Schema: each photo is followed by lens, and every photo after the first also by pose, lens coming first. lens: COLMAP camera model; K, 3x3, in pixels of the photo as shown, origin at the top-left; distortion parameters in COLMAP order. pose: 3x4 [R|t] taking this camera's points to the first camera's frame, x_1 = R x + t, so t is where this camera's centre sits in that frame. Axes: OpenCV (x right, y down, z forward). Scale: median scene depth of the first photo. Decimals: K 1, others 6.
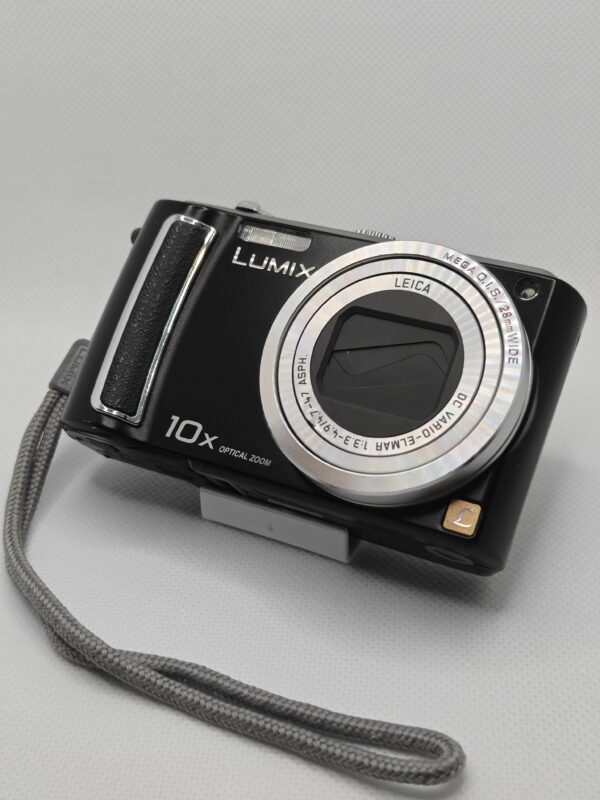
lens RADIAL K [[1103.6, 0, 299.9], [0, 1103.6, 392.6], [0, 0, 1]] dist [0.115366, 0.000000]
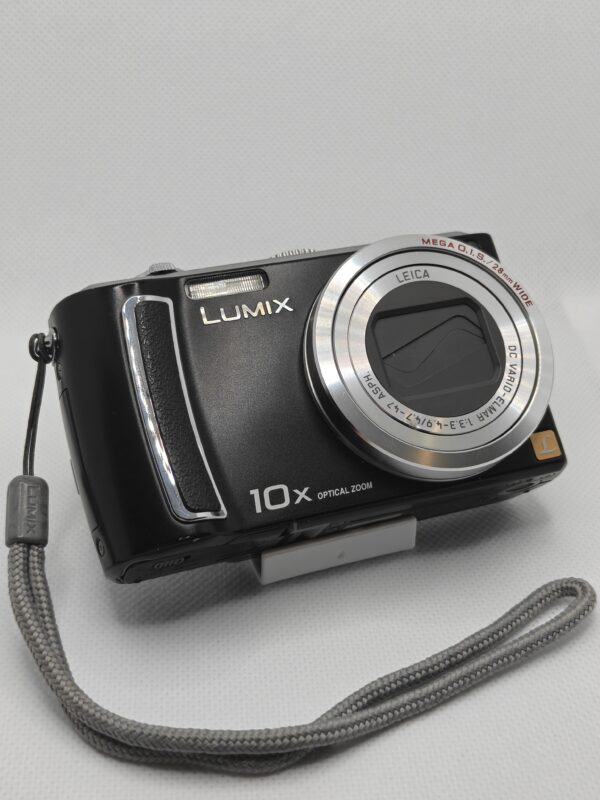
lens RADIAL K [[1103.6, 0, 298.2], [0, 1103.6, 401.9], [0, 0, 1]] dist [0.115366, 0.000000]
pose [[0.679368, -0.376679, 0.629739, -0.629286], [0.375320, 0.915814, 0.142897, -0.162184], [-0.630550, 0.139274, 0.763550, 0.235068]]
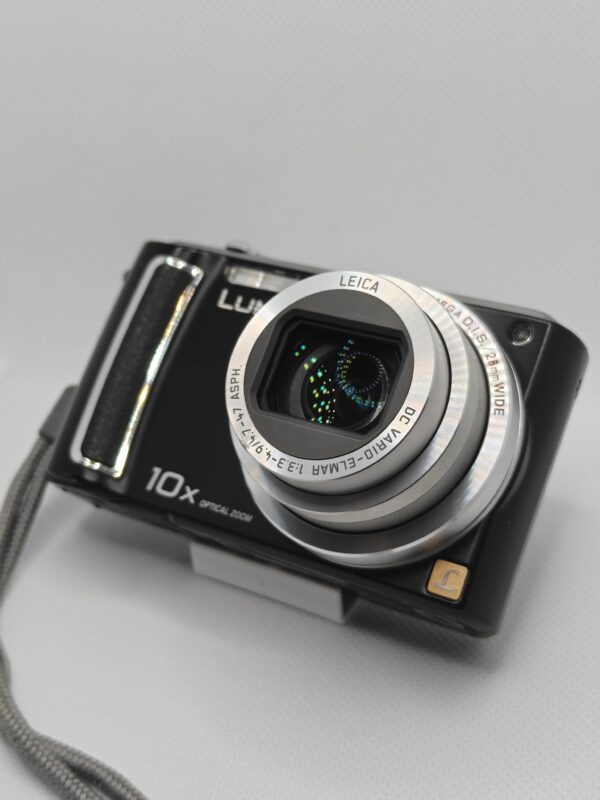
lens RADIAL K [[1103.6, 0, 298.1], [0, 1103.6, 405.8], [0, 0, 1]] dist [0.115366, 0.000000]
pose [[0.999327, 0.030250, -0.020731, 0.063358], [-0.031356, 0.997978, -0.055295, 0.040048], [0.019016, 0.055908, 0.998255, 0.120905]]
